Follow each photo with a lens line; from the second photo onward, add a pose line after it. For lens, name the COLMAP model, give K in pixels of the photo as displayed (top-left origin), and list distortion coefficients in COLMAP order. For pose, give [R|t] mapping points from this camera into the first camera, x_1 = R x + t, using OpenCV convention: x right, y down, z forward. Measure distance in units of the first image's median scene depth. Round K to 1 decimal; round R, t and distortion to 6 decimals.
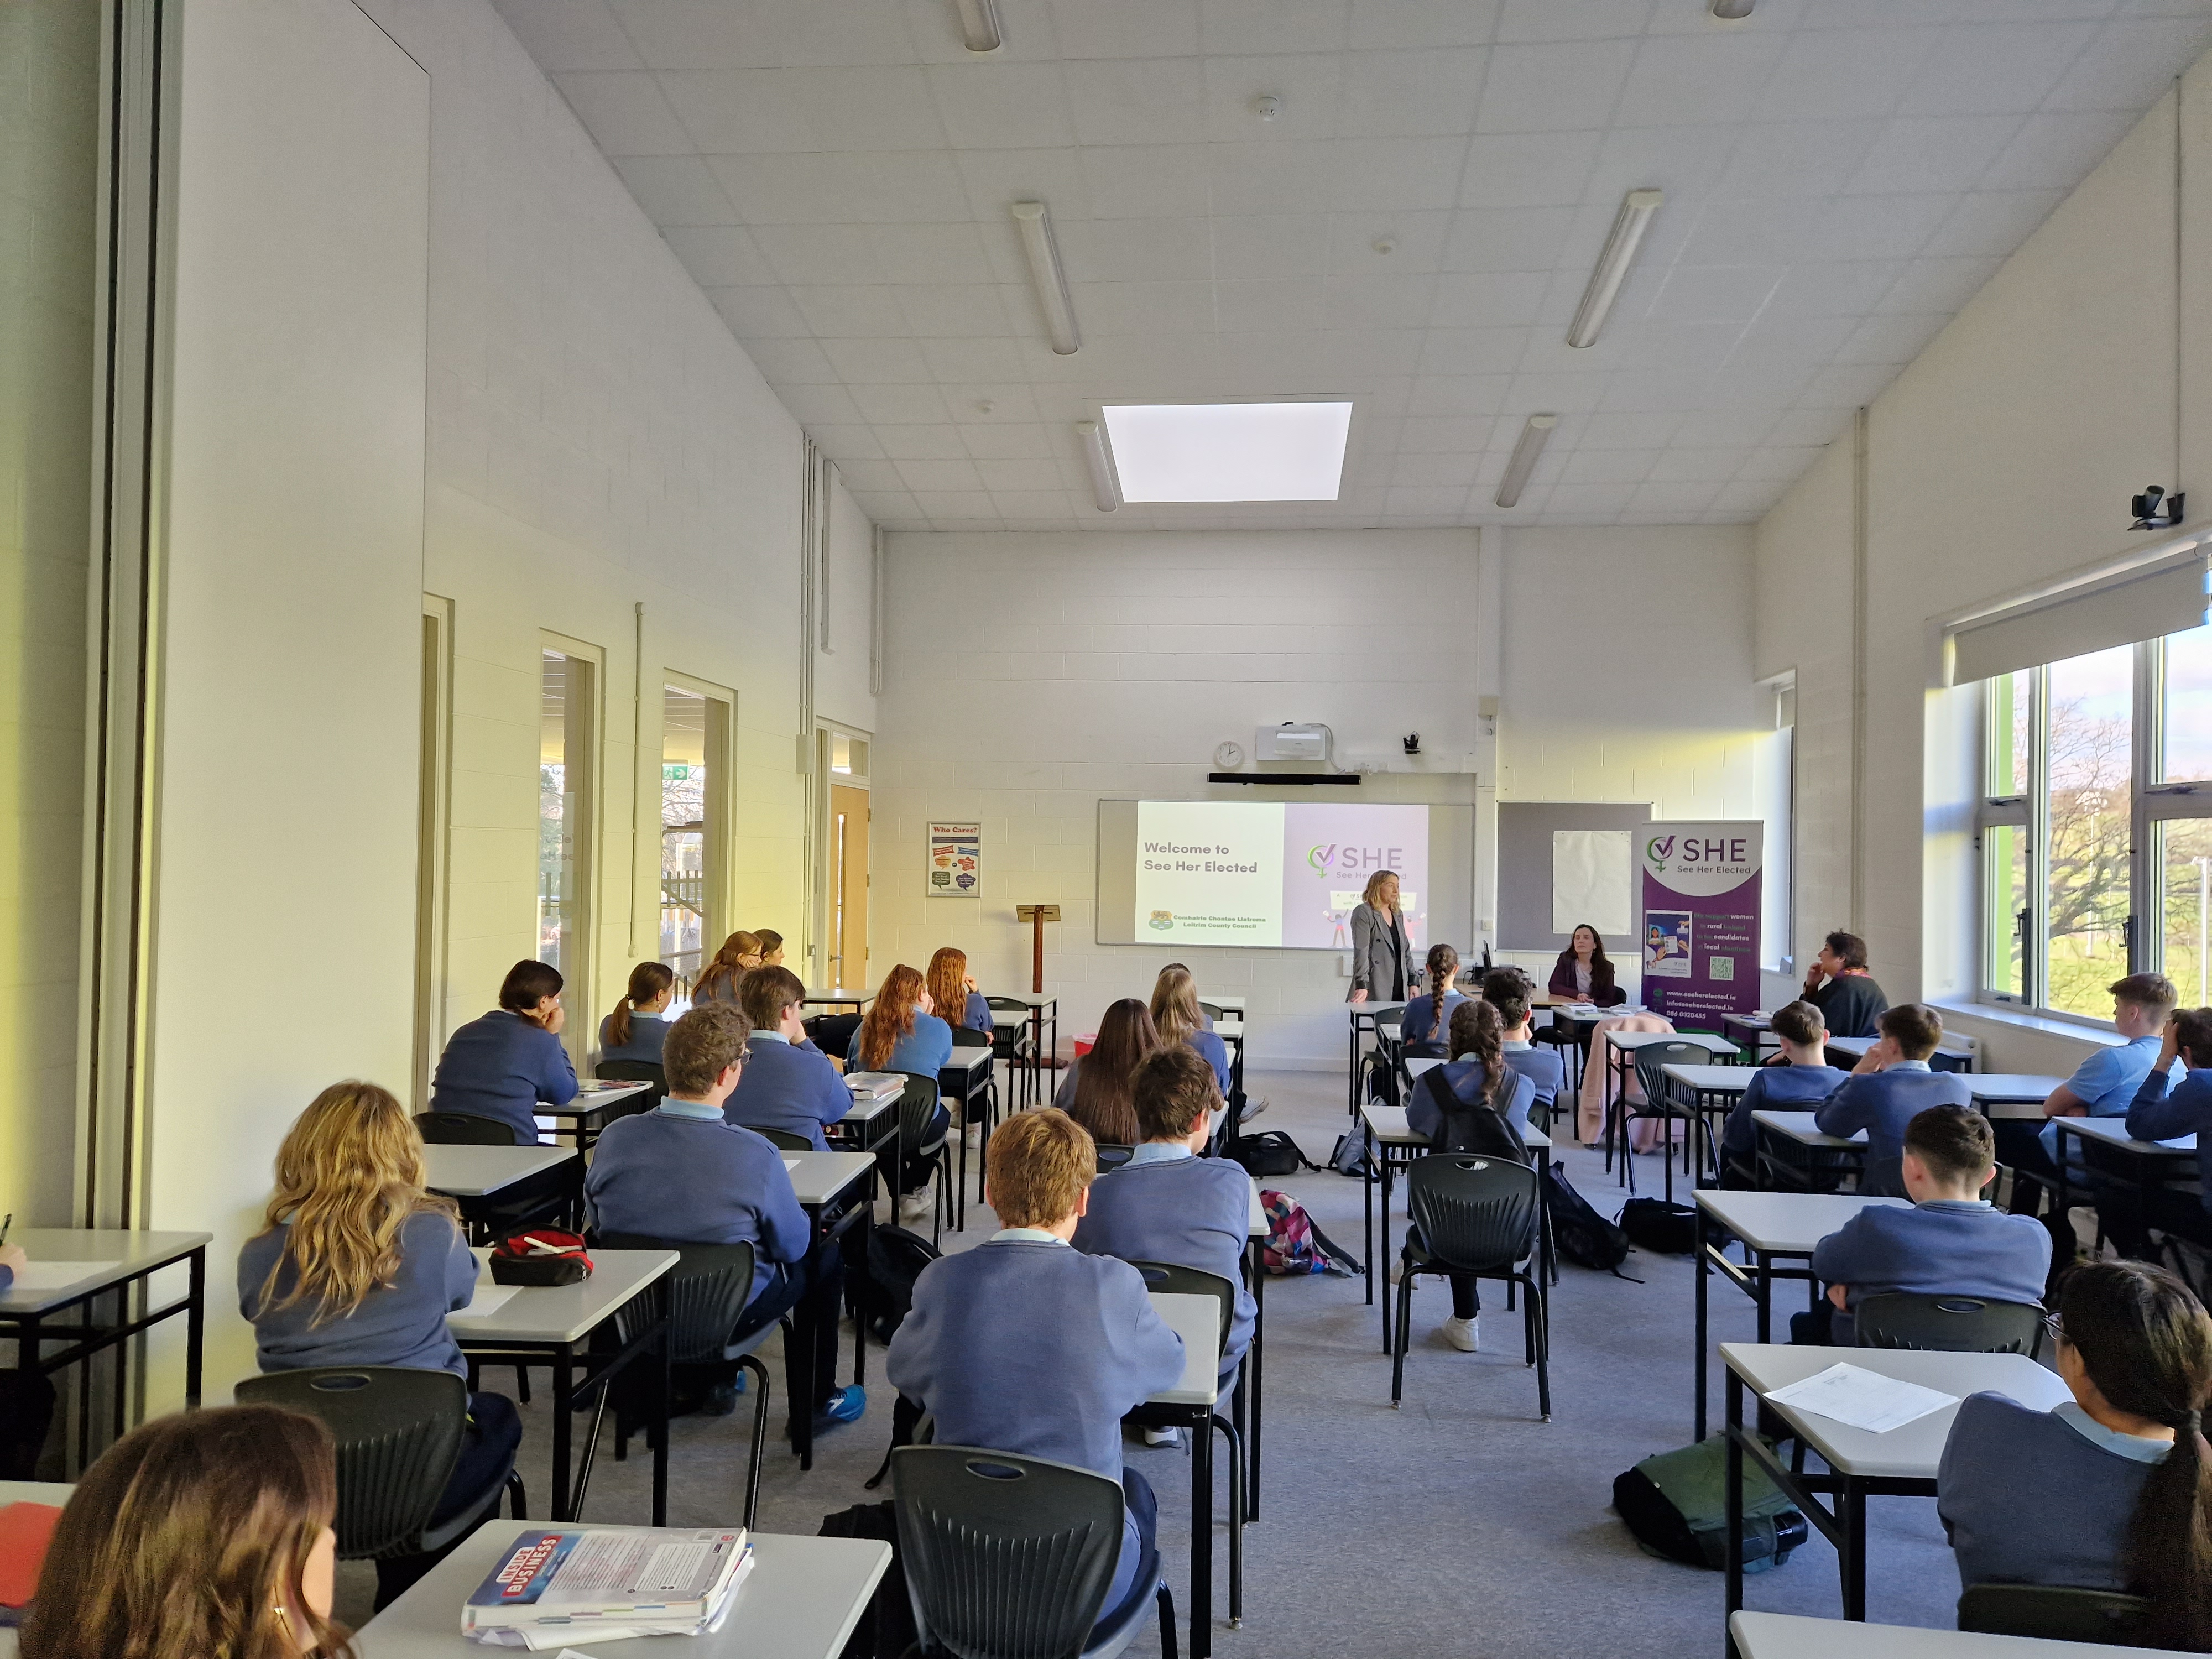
lens RADIAL K [[1446.7, 0, 1113.9], [0, 1446.7, 833.8], [0, 0, 1]] dist [0.099985, -0.117507]
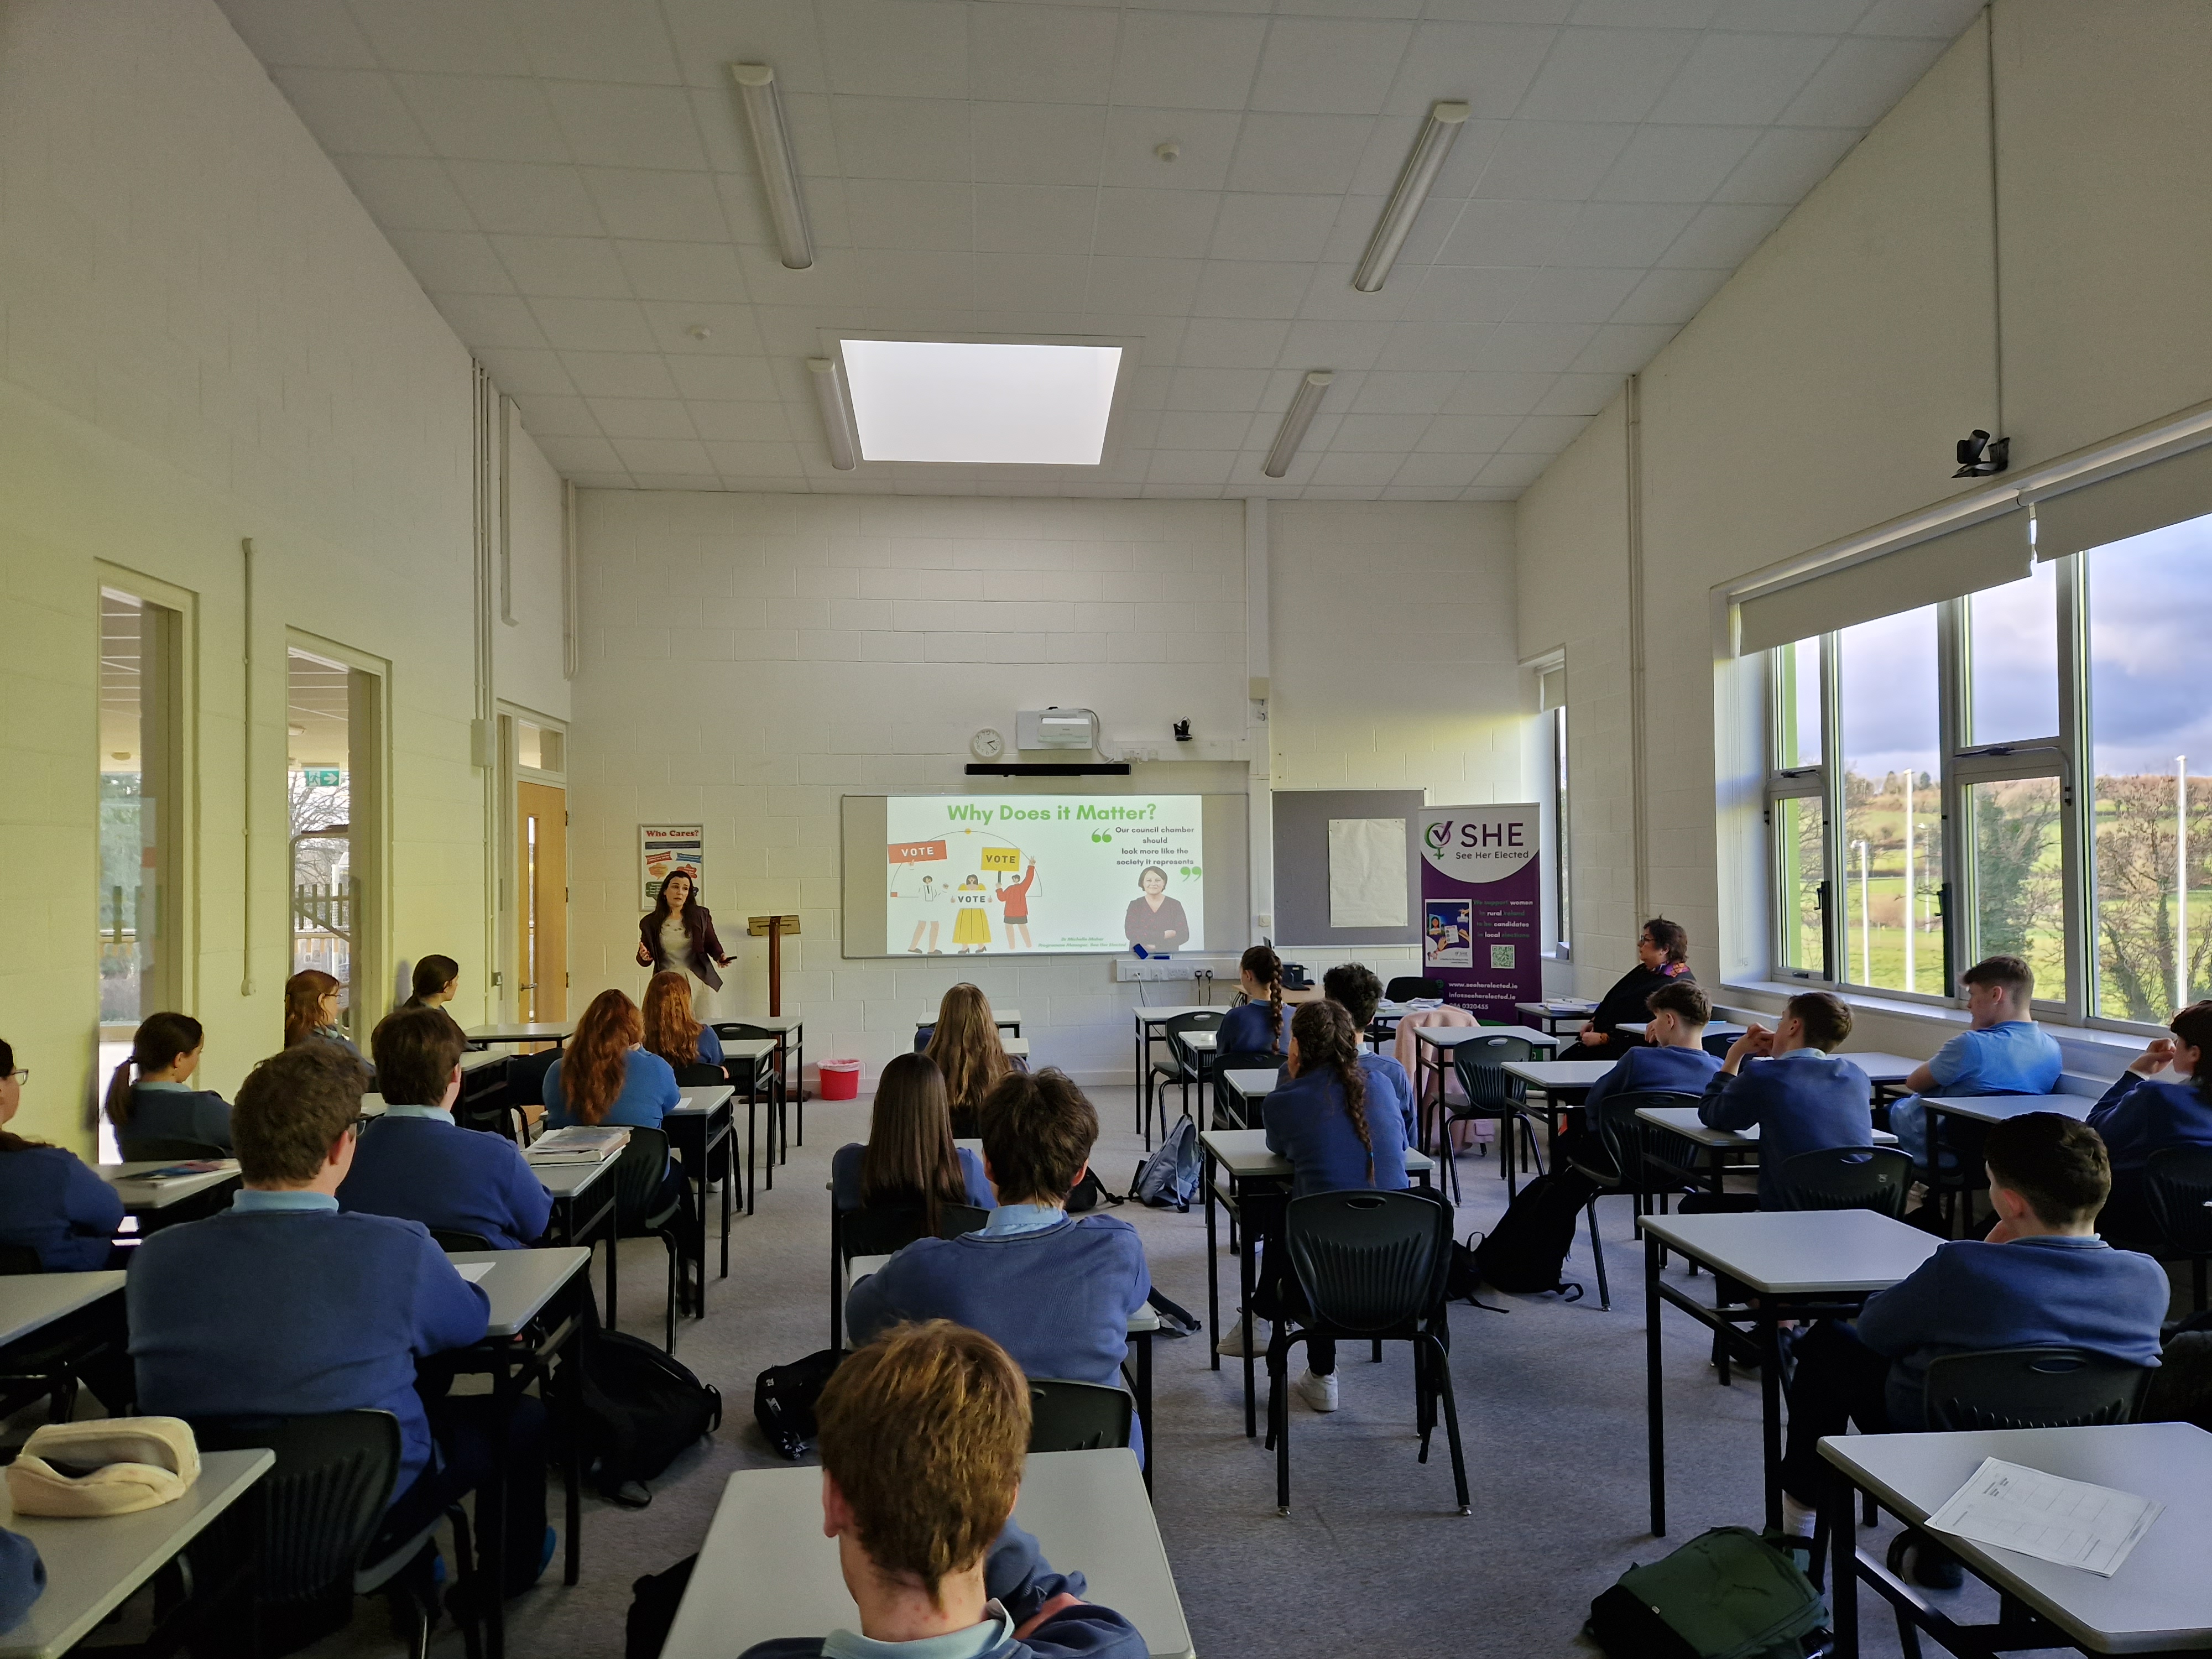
lens RADIAL K [[1446.7, 0, 1113.9], [0, 1446.7, 833.8], [0, 0, 1]] dist [0.099985, -0.117507]
pose [[0.981363, -0.022373, 0.190856, -0.020843], [0.024061, 0.999689, -0.006531, 0.011708], [-0.190650, 0.011001, 0.981596, 0.112999]]
